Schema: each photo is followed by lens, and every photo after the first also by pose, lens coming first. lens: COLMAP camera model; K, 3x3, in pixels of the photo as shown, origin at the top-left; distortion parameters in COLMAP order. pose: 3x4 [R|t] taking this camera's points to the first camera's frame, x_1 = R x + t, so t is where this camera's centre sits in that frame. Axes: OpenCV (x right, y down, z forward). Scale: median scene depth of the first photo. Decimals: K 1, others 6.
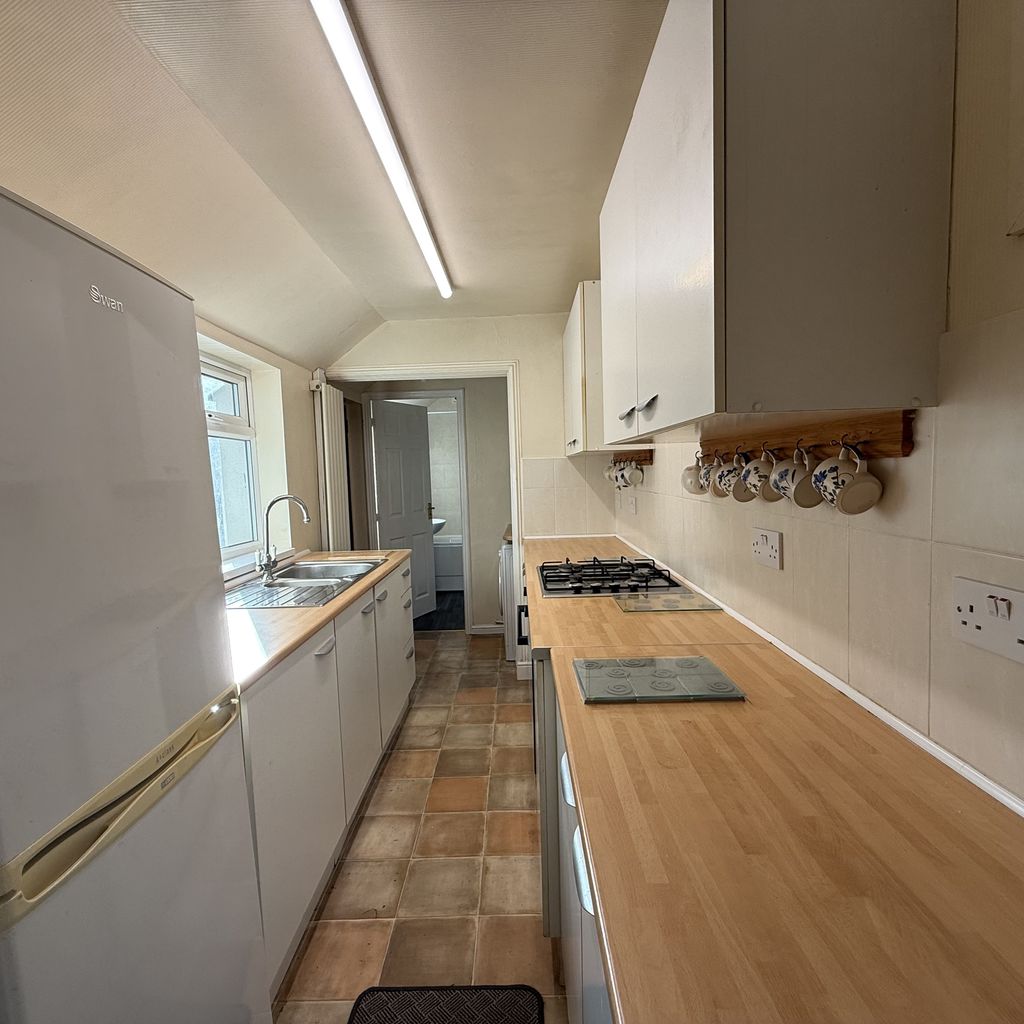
lens RADIAL K [[543.5, 0, 512.0], [0, 543.5, 512.1], [0, 0, 1]] dist [0.005094, 0.000577]
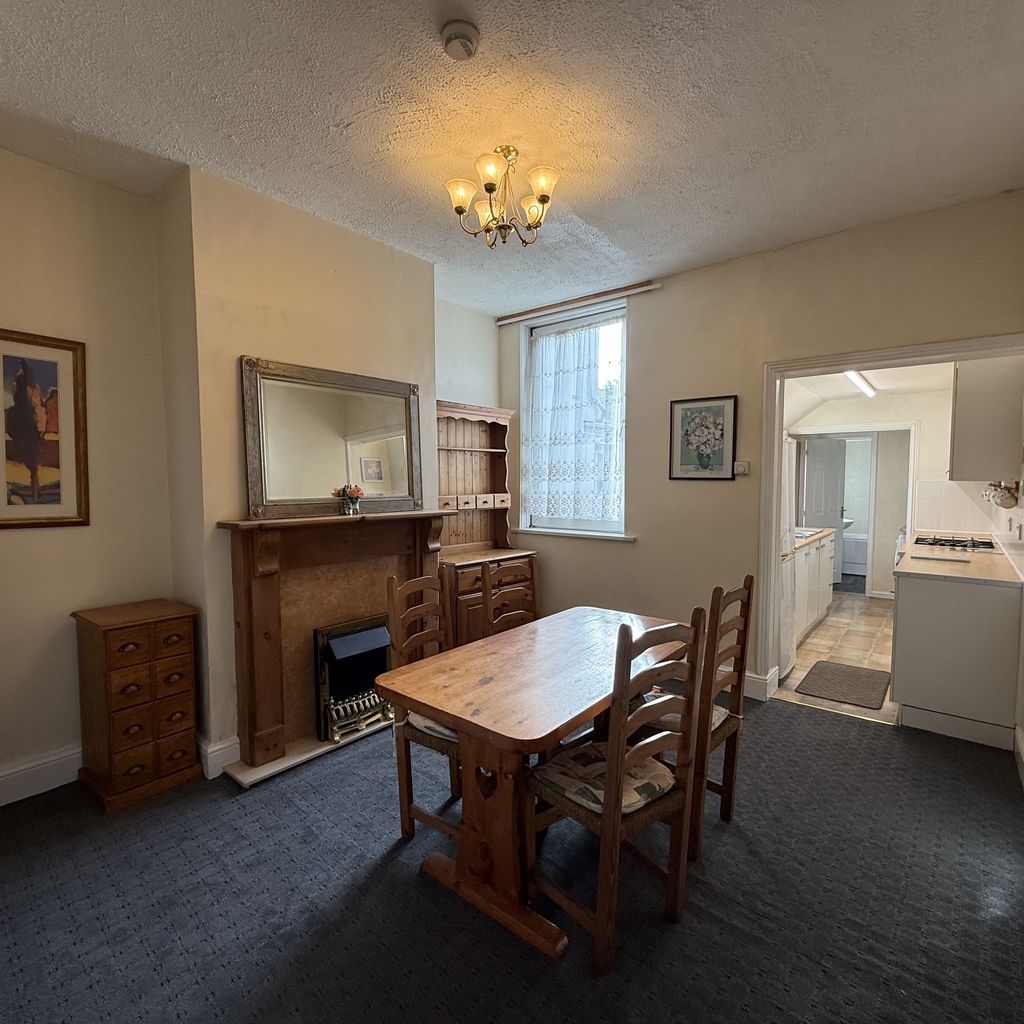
lens RADIAL K [[543.5, 0, 510.9], [0, 543.5, 511.6], [0, 0, 1]] dist [0.005094, 0.000577]
pose [[0.781369, 0.066612, -0.620504, 0.096295], [-0.070481, 0.997345, 0.018313, 0.055170], [0.620076, 0.029424, 0.783990, -1.141239]]
